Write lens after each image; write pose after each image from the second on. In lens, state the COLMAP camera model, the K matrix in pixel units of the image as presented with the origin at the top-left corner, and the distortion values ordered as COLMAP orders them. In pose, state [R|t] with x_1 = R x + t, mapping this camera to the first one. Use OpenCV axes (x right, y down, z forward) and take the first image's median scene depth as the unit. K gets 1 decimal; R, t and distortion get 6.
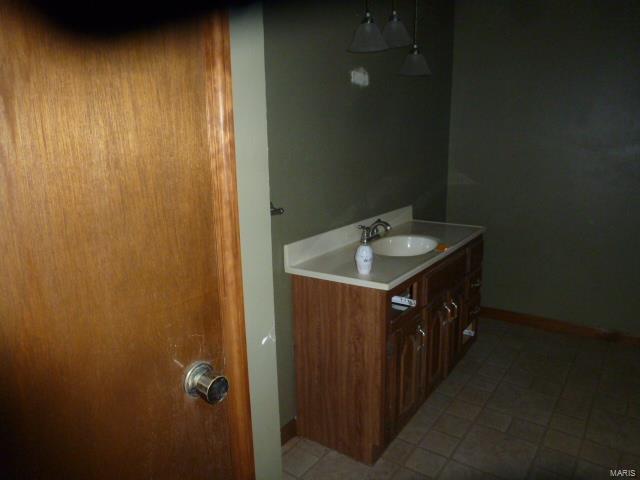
lens RADIAL K [[457.5, 0, 327.7], [0, 457.5, 240.5], [0, 0, 1]] dist [-0.058528, 0.001406]
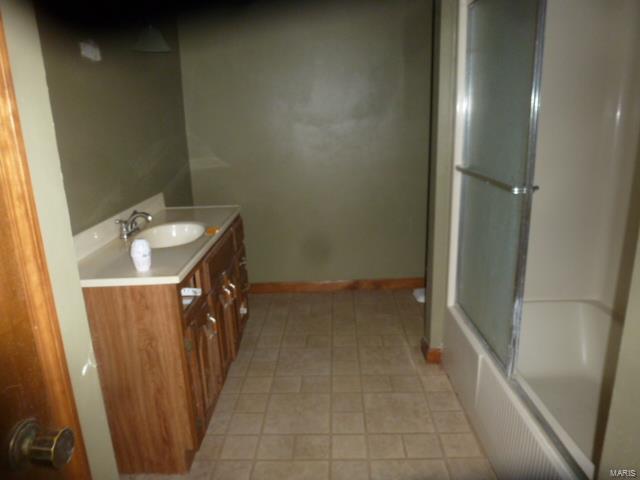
lens RADIAL K [[457.5, 0, 327.7], [0, 457.5, 240.5], [0, 0, 1]] dist [-0.058528, 0.001406]
pose [[0.822449, -0.161735, 0.545362, -0.091424], [0.145361, 0.986653, 0.073390, 0.001585], [-0.549953, 0.018915, 0.834982, 0.060739]]
